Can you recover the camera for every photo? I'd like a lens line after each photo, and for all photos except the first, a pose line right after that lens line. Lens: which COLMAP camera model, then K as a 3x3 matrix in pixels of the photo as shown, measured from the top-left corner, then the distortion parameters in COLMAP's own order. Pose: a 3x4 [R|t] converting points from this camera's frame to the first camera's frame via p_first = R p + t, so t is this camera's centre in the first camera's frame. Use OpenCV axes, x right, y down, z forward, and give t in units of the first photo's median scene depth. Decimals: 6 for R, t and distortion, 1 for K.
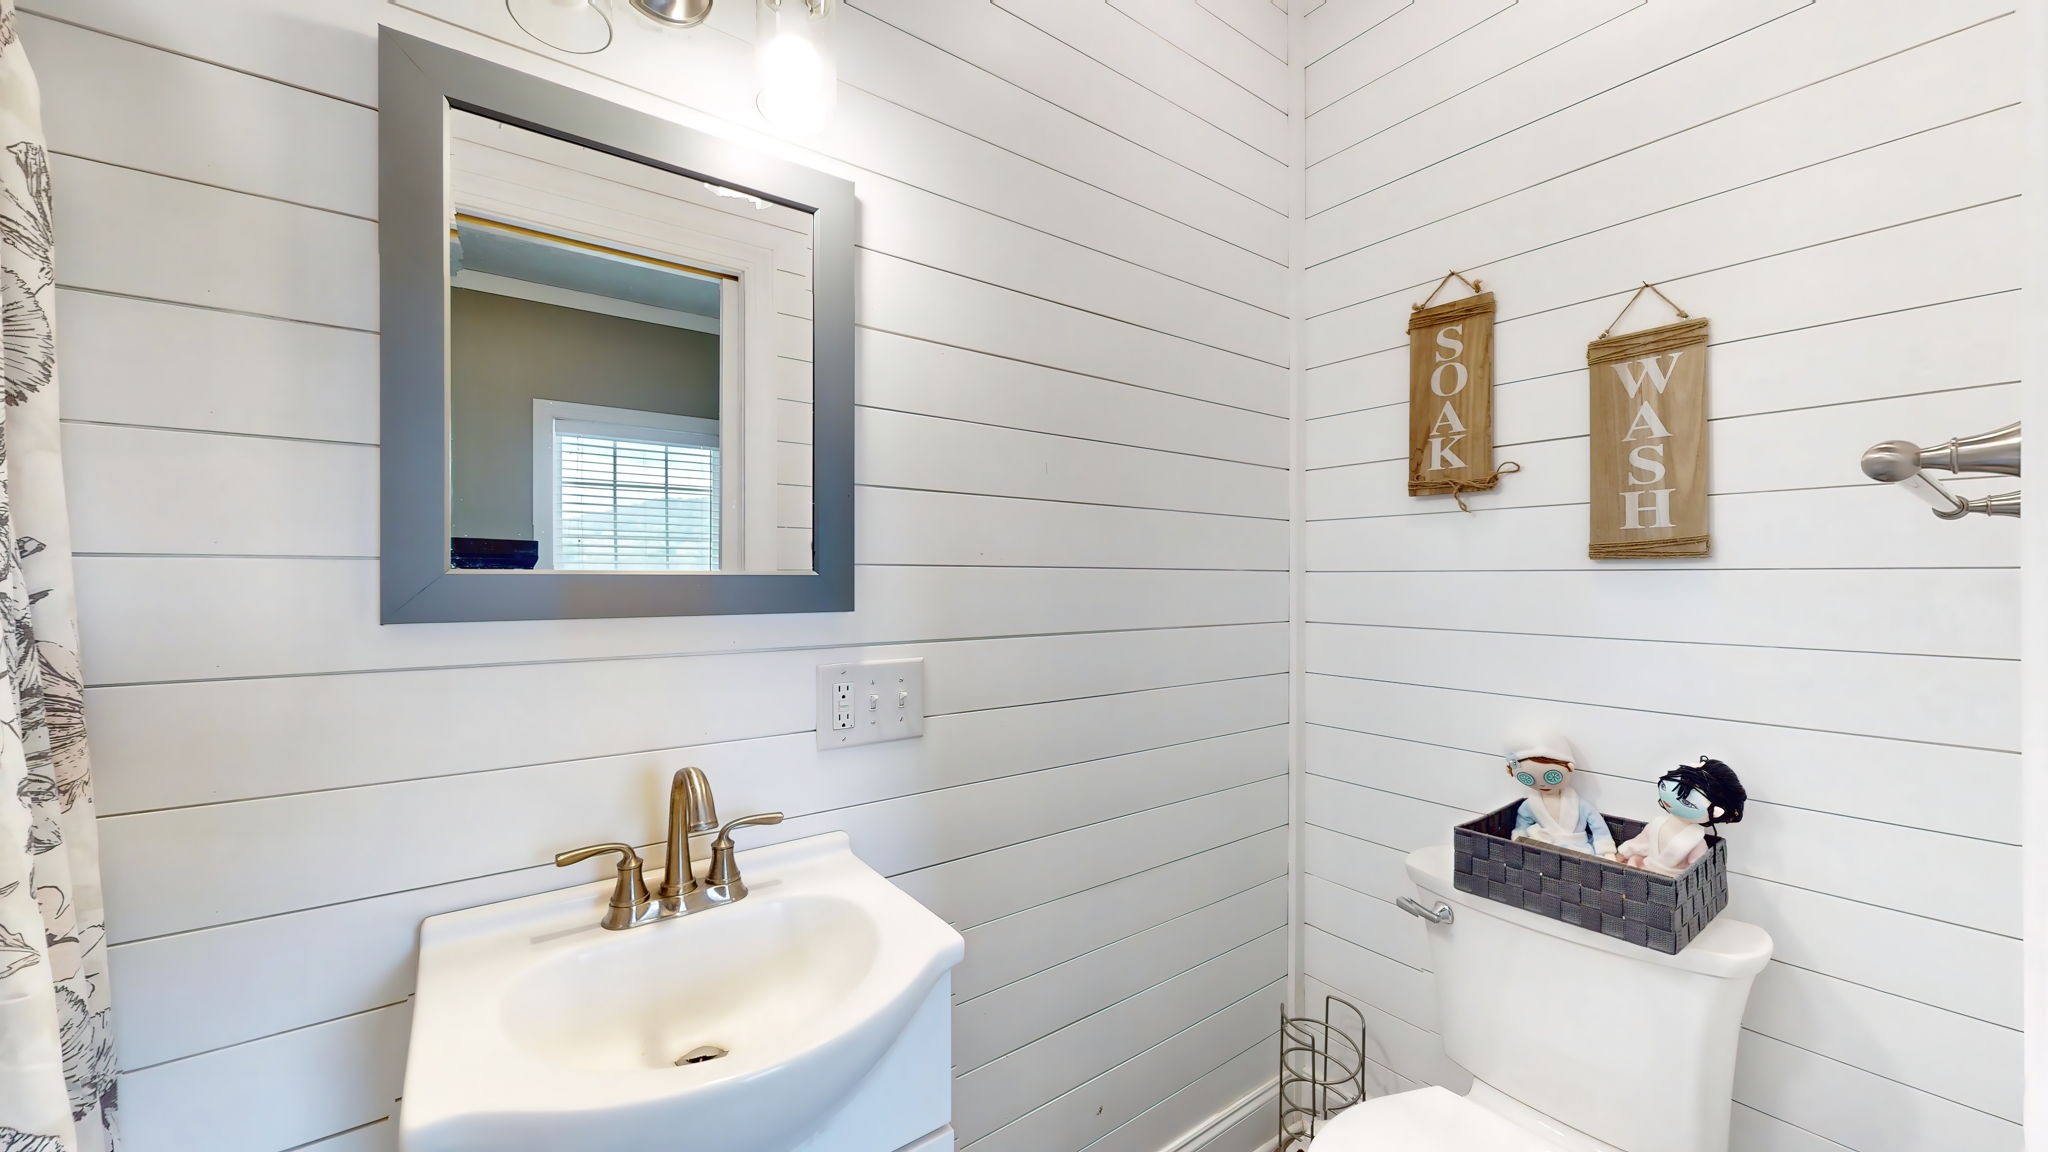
lens RADIAL K [[748.8, 0, 1024.0], [0, 748.8, 576.0], [0, 0, 1]] dist [-0.001018, -0.000115]
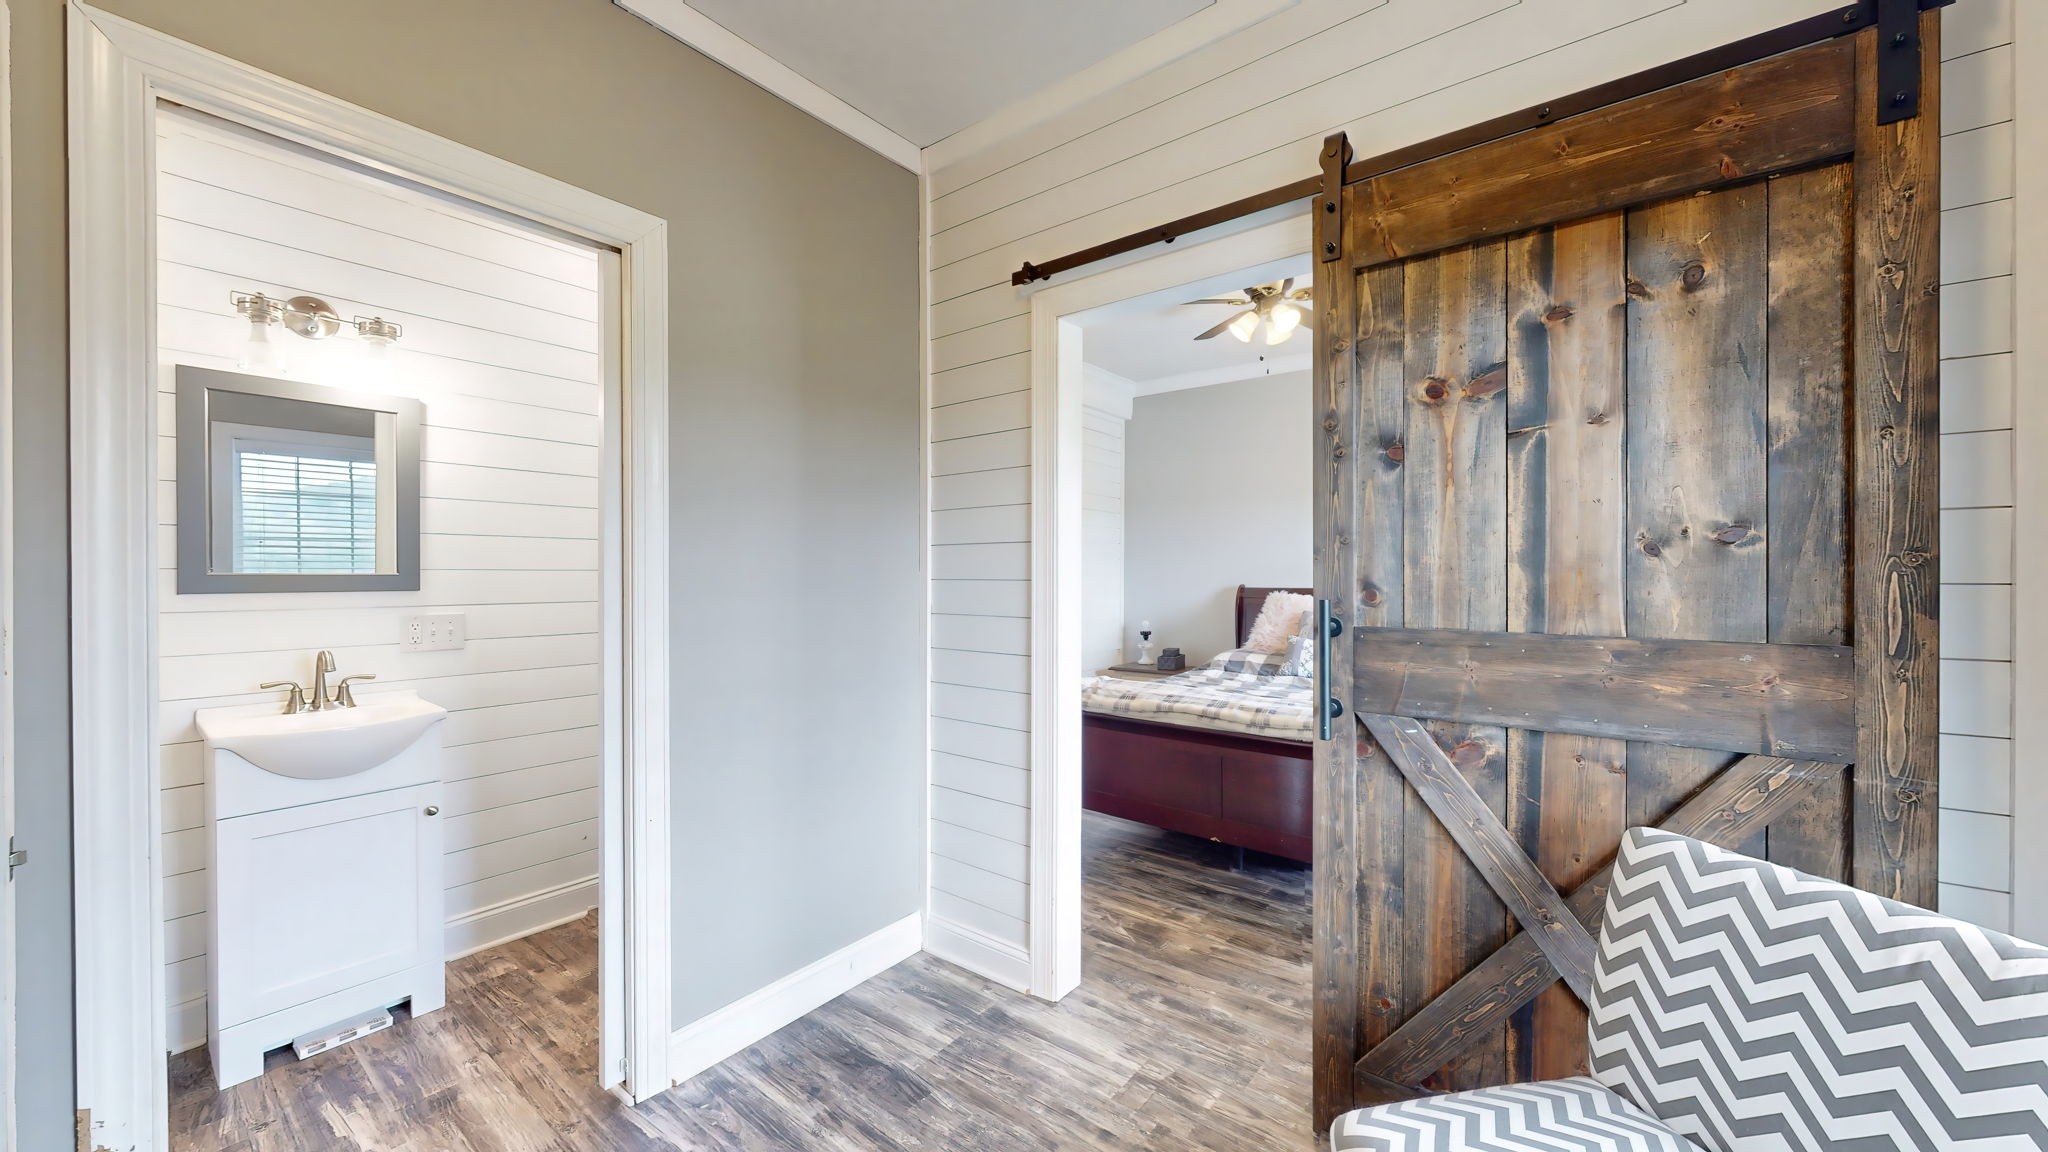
lens RADIAL K [[748.8, 0, 1024.0], [0, 748.8, 576.0], [0, 0, 1]] dist [-0.001018, -0.000115]
pose [[0.965217, -0.002320, 0.261439, 0.933521], [0.000075, 0.999963, 0.008597, -0.016290], [-0.261449, -0.008279, 0.965182, -1.635053]]
